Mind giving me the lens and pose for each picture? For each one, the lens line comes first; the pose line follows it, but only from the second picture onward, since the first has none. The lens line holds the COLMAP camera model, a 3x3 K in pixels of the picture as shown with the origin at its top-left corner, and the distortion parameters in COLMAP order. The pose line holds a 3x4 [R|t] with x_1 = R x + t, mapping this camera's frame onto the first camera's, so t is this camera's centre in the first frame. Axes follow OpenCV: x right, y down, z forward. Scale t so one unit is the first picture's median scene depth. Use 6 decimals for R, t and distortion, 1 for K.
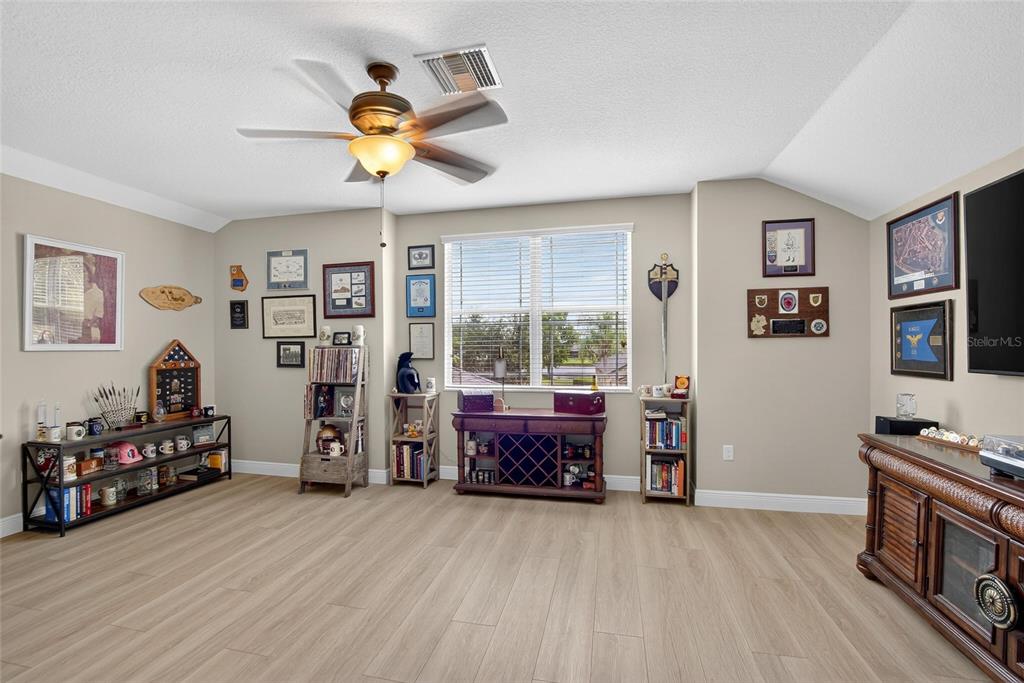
lens RADIAL K [[458.3, 0, 507.5], [0, 458.3, 345.3], [0, 0, 1]] dist [-0.025288, 0.000024]
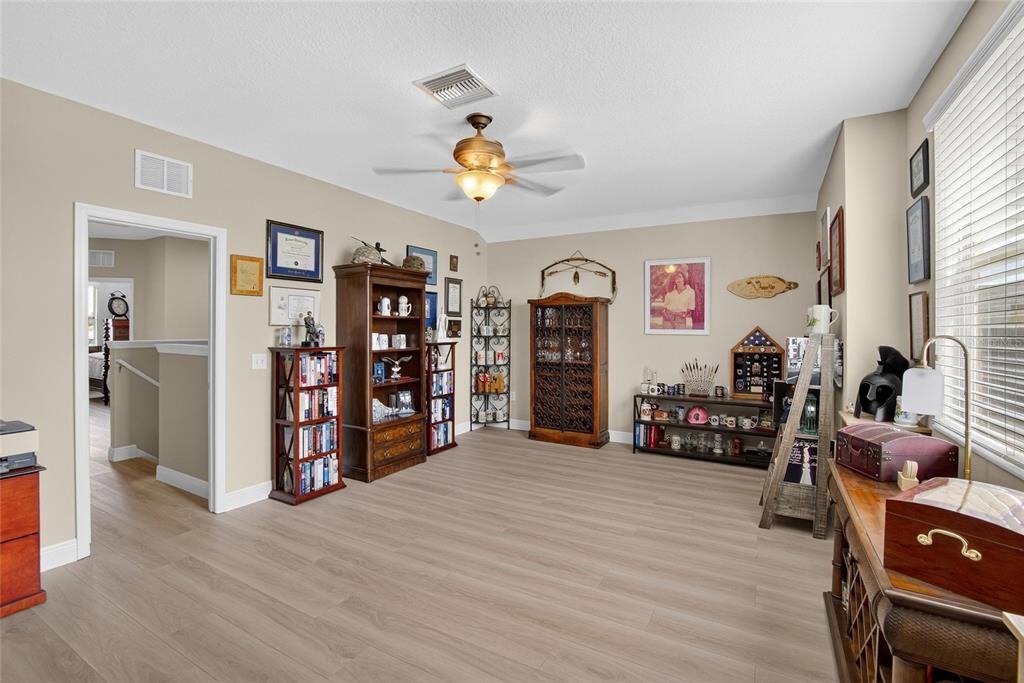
lens RADIAL K [[458.3, 0, 498.7], [0, 458.3, 324.8], [0, 0, 1]] dist [-0.025288, 0.000024]
pose [[-0.301886, -0.005366, -0.953329, 0.582245], [-0.002134, 0.999985, -0.004953, -0.010074], [0.953342, 0.000540, -0.301893, 0.896572]]
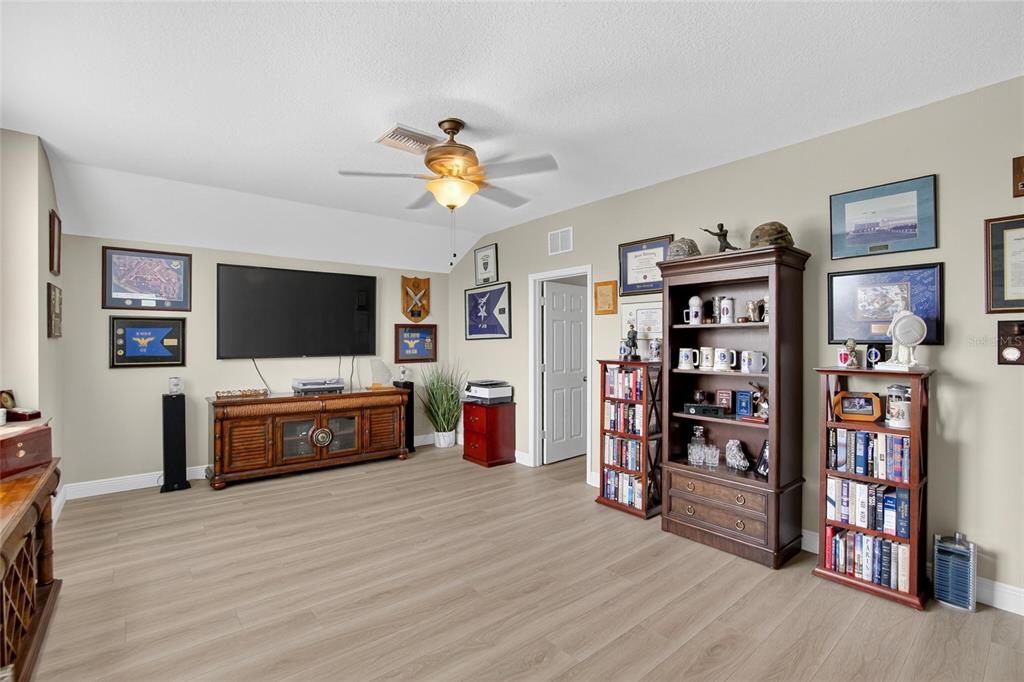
lens RADIAL K [[458.3, 0, 515.8], [0, 458.3, 343.2], [0, 0, 1]] dist [-0.025288, 0.000024]
pose [[-0.805688, 0.000595, 0.592340, -0.702578], [0.001781, 0.999997, 0.001419, -0.005294], [-0.592338, 0.002198, -0.805687, 1.170174]]
